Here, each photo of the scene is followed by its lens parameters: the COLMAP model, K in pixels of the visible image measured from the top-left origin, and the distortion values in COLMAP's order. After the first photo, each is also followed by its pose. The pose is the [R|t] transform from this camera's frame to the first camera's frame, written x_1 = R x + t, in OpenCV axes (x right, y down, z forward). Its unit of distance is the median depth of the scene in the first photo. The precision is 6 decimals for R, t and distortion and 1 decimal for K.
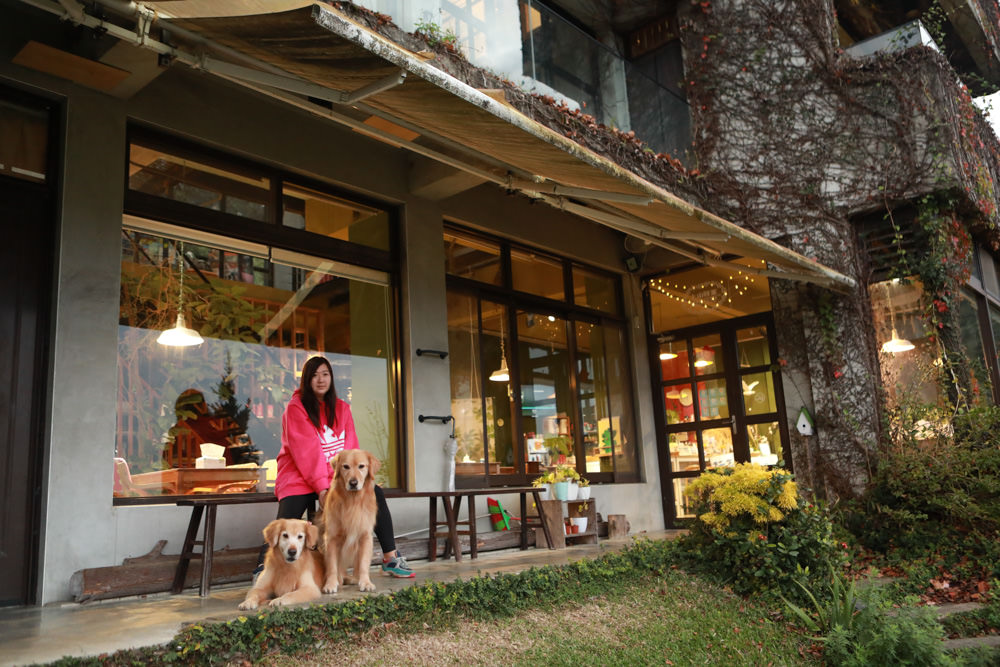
lens RADIAL K [[814.0, 0, 496.3], [0, 814.0, 335.8], [0, 0, 1]] dist [-0.007515, 0.013762]
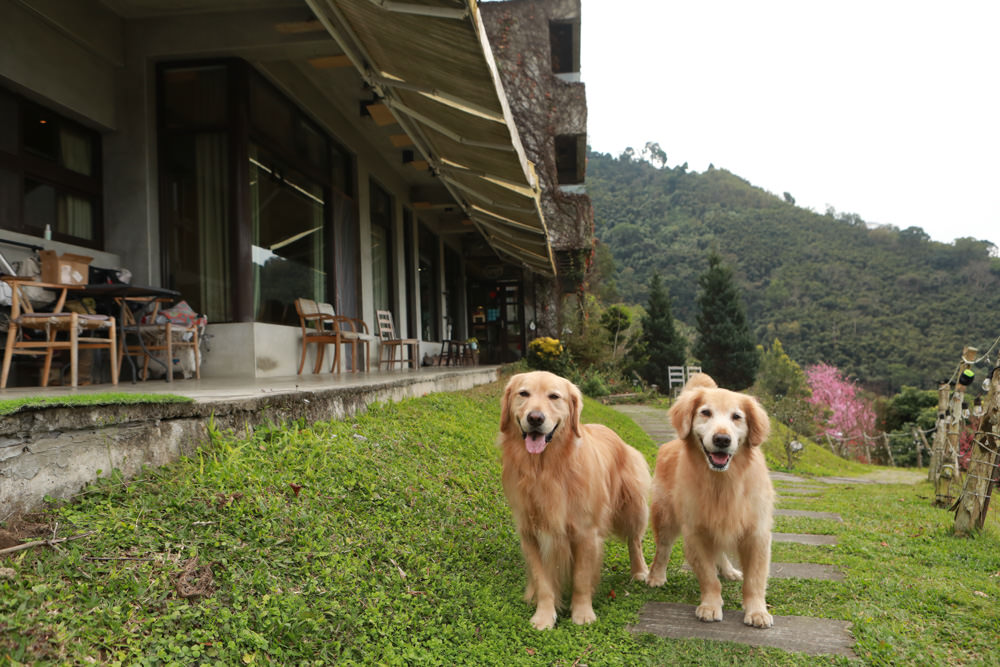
lens RADIAL K [[739.9, 0, 494.2], [0, 739.9, 327.5], [0, 0, 1]] dist [-0.011778, 0.013935]
pose [[0.819627, 0.052223, 0.570512, -1.159014], [-0.122443, 0.988795, 0.085398, -0.082091], [-0.559659, -0.139850, 0.816837, -0.964079]]
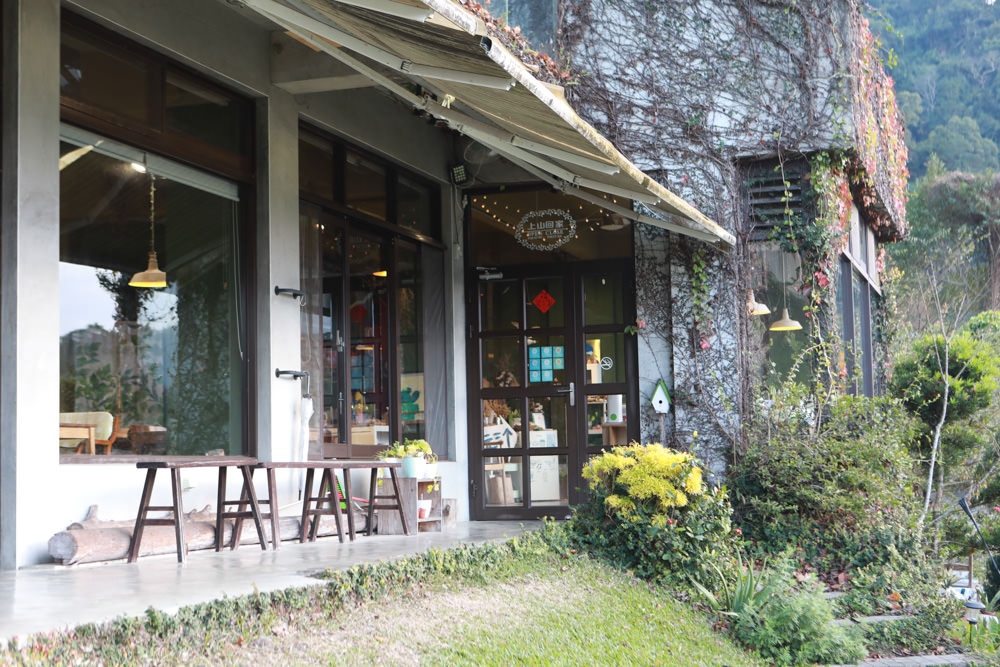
lens RADIAL K [[1559.5, 0, 497.7], [0, 1559.5, 329.1], [0, 0, 1]] dist [-0.010888, 0.000000]
pose [[0.921366, 0.071205, 0.382117, -0.409183], [-0.106909, 0.991585, 0.073004, -0.065611], [-0.373704, -0.108115, 0.921226, -0.427341]]
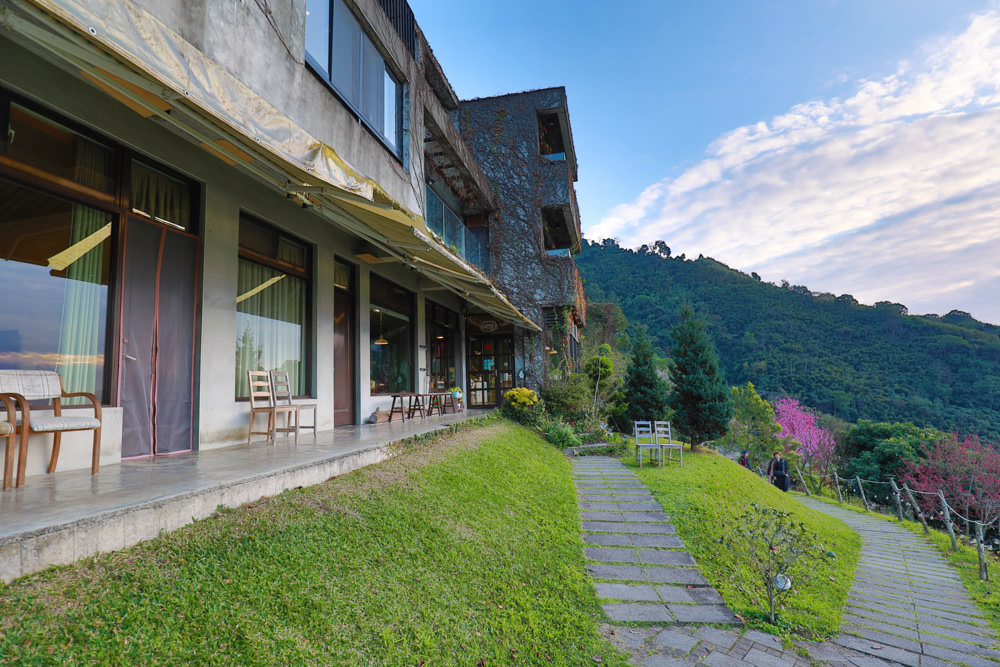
lens RADIAL K [[486.5, 0, 508.8], [0, 486.5, 335.1], [0, 0, 1]] dist [-0.027703, 0.002705]
pose [[0.870961, 0.081926, 0.484473, -0.561793], [-0.113181, 0.992938, 0.035562, -0.097784], [-0.478138, -0.085806, 0.874083, -0.554730]]
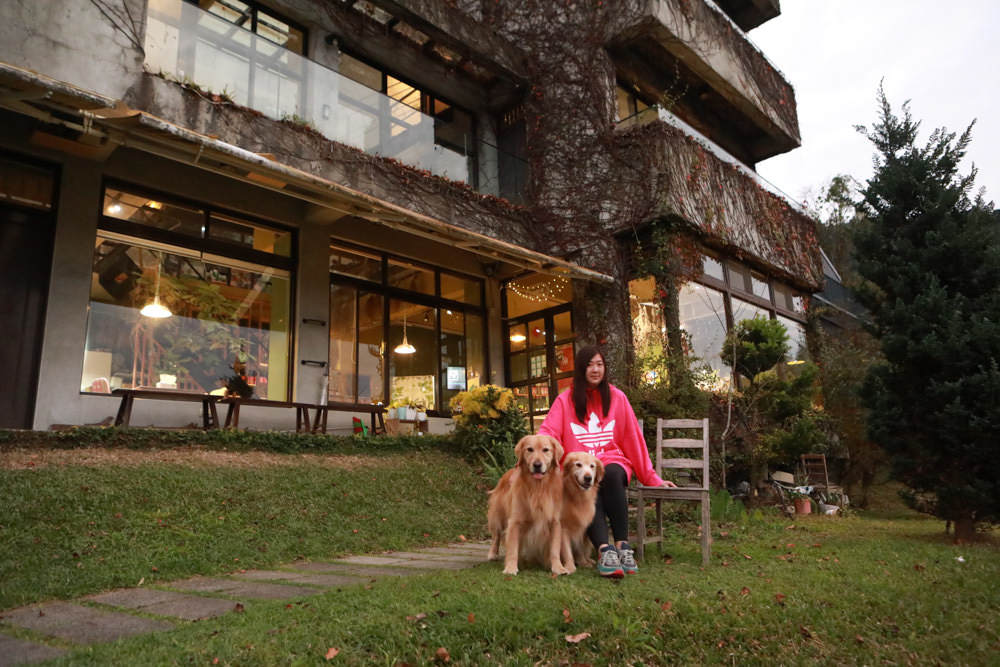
lens RADIAL K [[669.2, 0, 497.4], [0, 669.2, 334.8], [0, 0, 1]] dist [-0.006312, 0.005302]
pose [[0.998249, 0.001059, -0.059138, 0.300713], [-0.002887, 0.999520, -0.030839, 0.073289], [0.059077, 0.030956, 0.997773, -0.224634]]
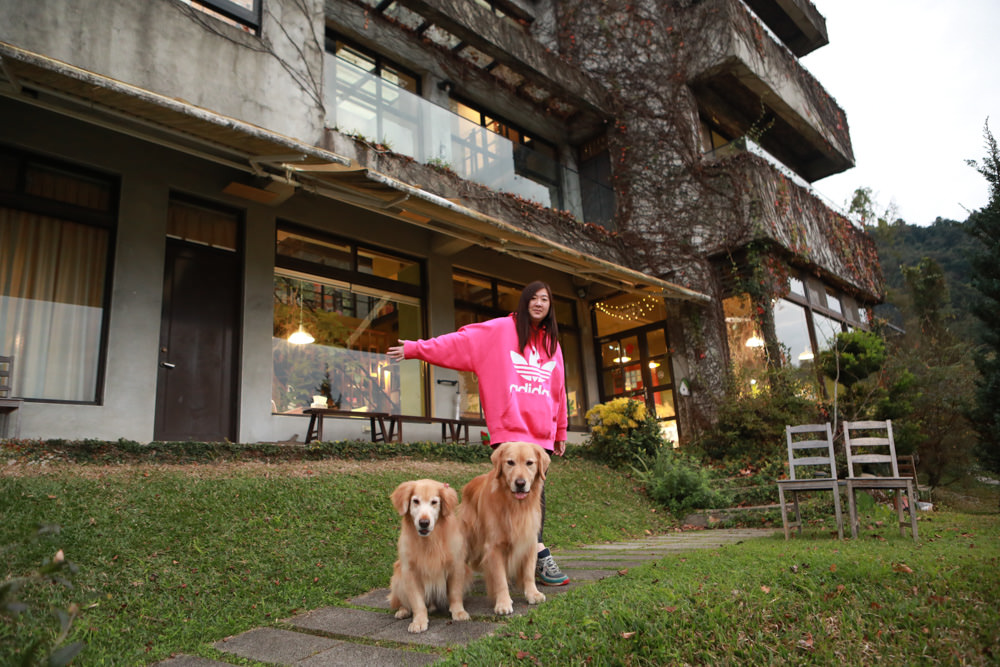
lens RADIAL K [[669.2, 0, 496.2], [0, 669.2, 334.9], [0, 0, 1]] dist [-0.006312, 0.005302]
pose [[0.997488, -0.024604, -0.066427, 0.104677], [0.020949, 0.998257, -0.055174, 0.070191], [0.067669, 0.053644, 0.996265, -0.338103]]
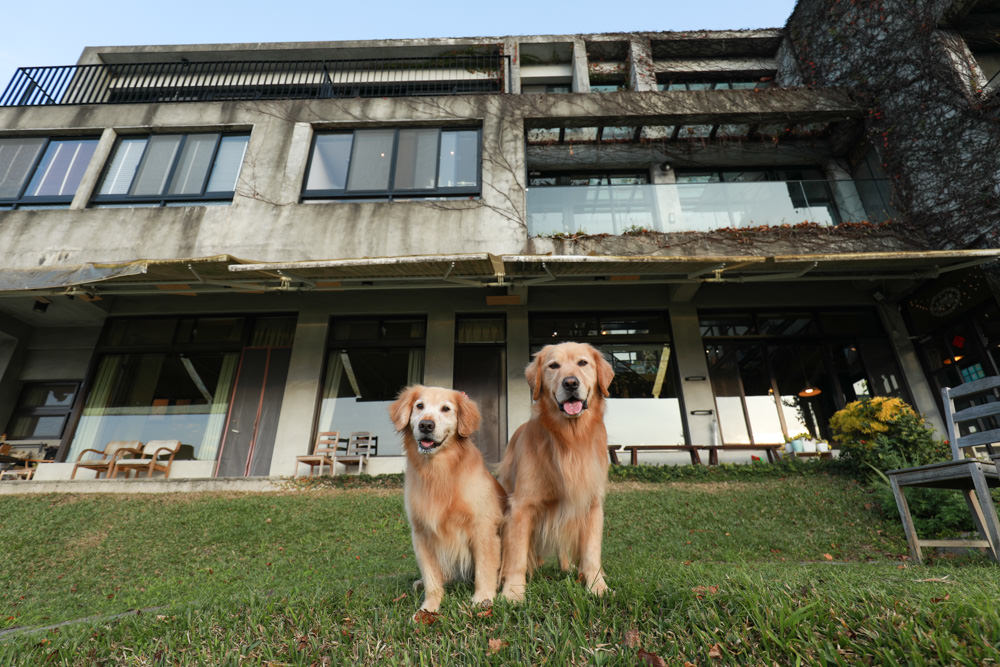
lens RADIAL K [[494.1, 0, 507.5], [0, 494.1, 339.3], [0, 0, 1]] dist [-0.000392, 0.000219]
pose [[0.644969, -0.274738, -0.713116, 0.413493], [0.127319, 0.958731, -0.254212, 0.147005], [0.753528, 0.073166, 0.653331, -0.066753]]
